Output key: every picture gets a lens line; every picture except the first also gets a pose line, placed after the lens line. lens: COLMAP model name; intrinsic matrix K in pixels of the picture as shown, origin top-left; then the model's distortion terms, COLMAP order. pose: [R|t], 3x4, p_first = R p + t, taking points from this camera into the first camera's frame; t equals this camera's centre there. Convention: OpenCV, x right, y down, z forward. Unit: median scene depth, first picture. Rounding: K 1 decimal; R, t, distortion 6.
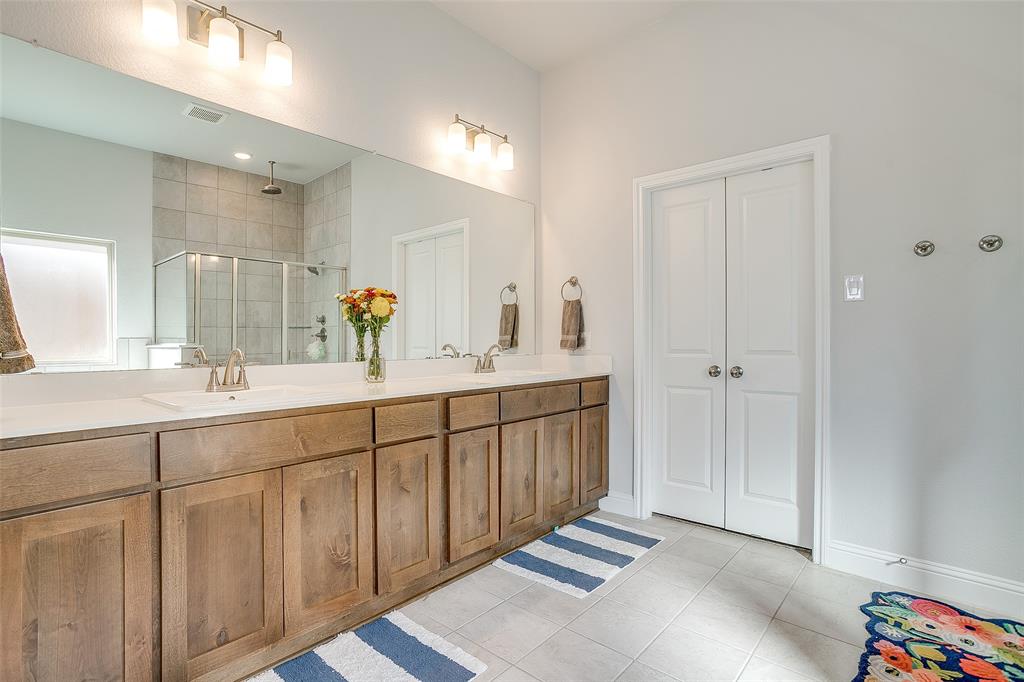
lens RADIAL K [[501.4, 0, 501.2], [0, 501.4, 341.0], [0, 0, 1]] dist [-0.023980, 0.016283]
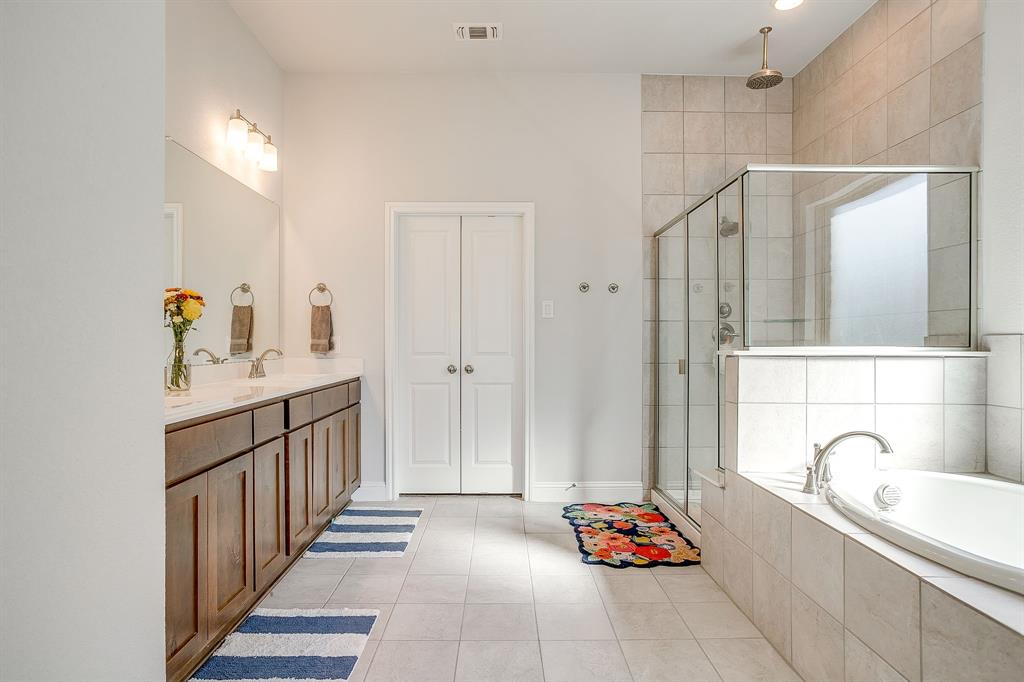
lens RADIAL K [[559.3, 0, 510.1], [0, 559.3, 341.0], [0, 0, 1]] dist [-0.043855, 0.002328]
pose [[0.744268, 0.003817, 0.667870, -0.432702], [-0.000099, 0.999984, -0.005604, -0.002492], [-0.667881, 0.004104, 0.744257, -0.147940]]
